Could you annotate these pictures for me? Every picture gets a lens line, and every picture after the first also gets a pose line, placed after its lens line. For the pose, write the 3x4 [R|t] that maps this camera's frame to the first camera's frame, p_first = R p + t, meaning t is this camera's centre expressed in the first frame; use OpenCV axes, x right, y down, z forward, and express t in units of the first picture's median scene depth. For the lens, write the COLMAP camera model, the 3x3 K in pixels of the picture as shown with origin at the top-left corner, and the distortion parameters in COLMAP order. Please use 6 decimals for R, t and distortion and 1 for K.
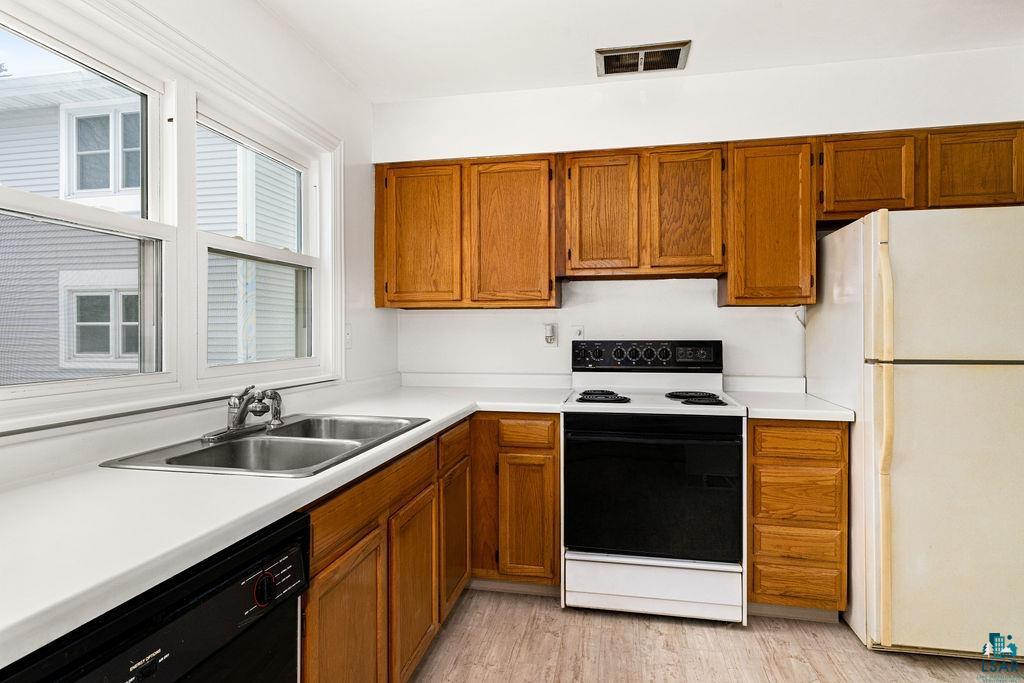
lens RADIAL K [[571.3, 0, 512.0], [0, 571.3, 341.5], [0, 0, 1]] dist [0.000355, 0.000028]
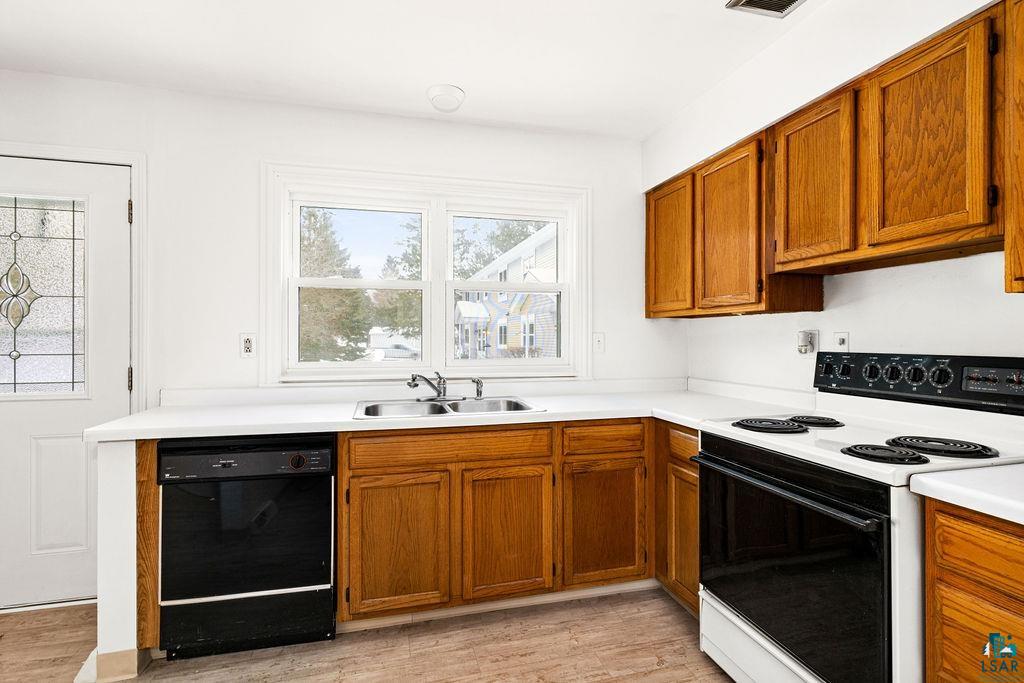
lens RADIAL K [[506.6, 0, 512.0], [0, 506.6, 341.5], [0, 0, 1]] dist [0.003280, 0.002442]
pose [[0.415767, 0.008693, -0.909430, 0.610385], [-0.015807, 0.999872, 0.002331, -0.011202], [0.909334, 0.013406, 0.415851, 0.355472]]
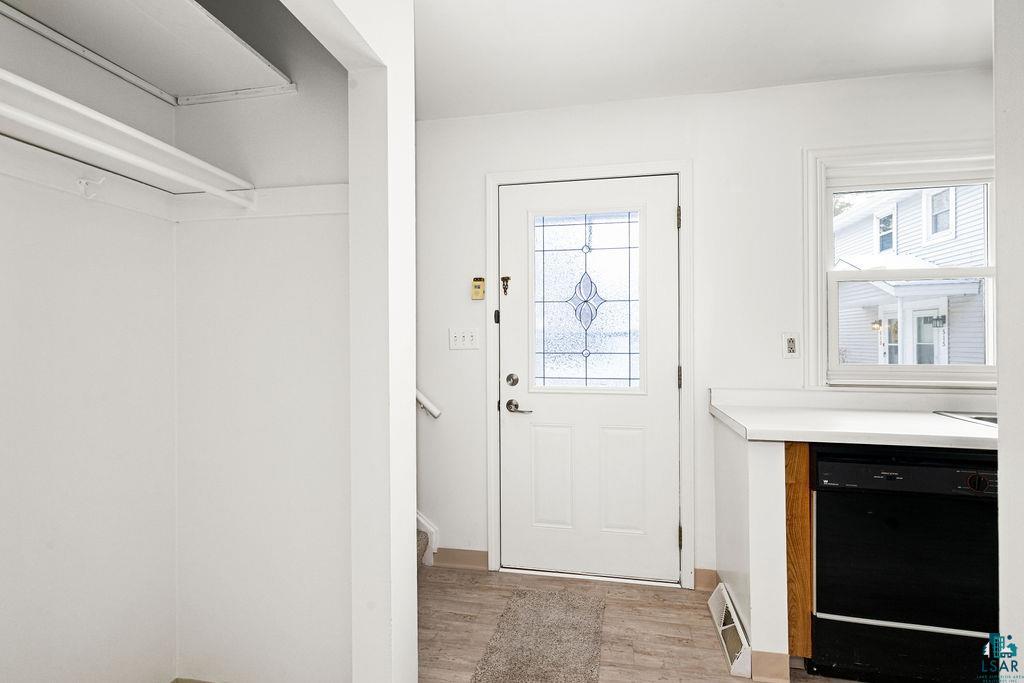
lens RADIAL K [[506.6, 0, 512.0], [0, 506.6, 341.5], [0, 0, 1]] dist [0.003280, 0.002442]
pose [[-0.027853, 0.006196, -0.999593, 0.458962], [-0.013392, 0.999889, 0.006571, -0.000467], [0.999522, 0.013569, -0.027767, -0.161825]]
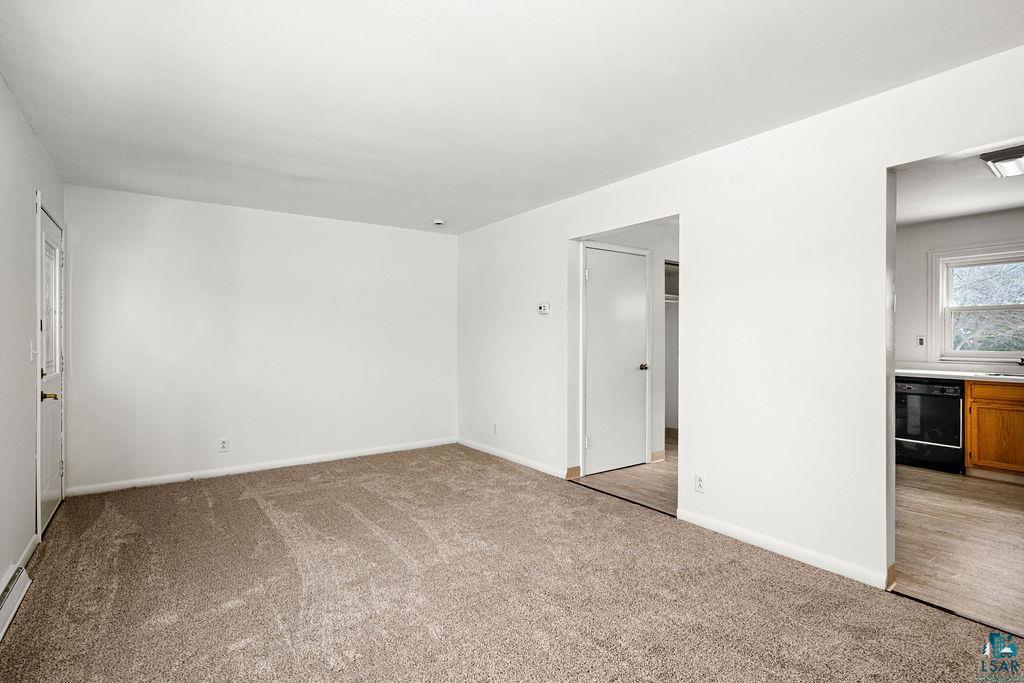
lens RADIAL K [[506.6, 0, 512.0], [0, 506.6, 341.5], [0, 0, 1]] dist [0.003280, 0.002442]
pose [[-0.684928, 0.011146, -0.728525, 2.072974], [-0.004564, 0.999798, 0.019588, -0.026146], [0.728596, 0.016741, -0.684739, 0.494085]]
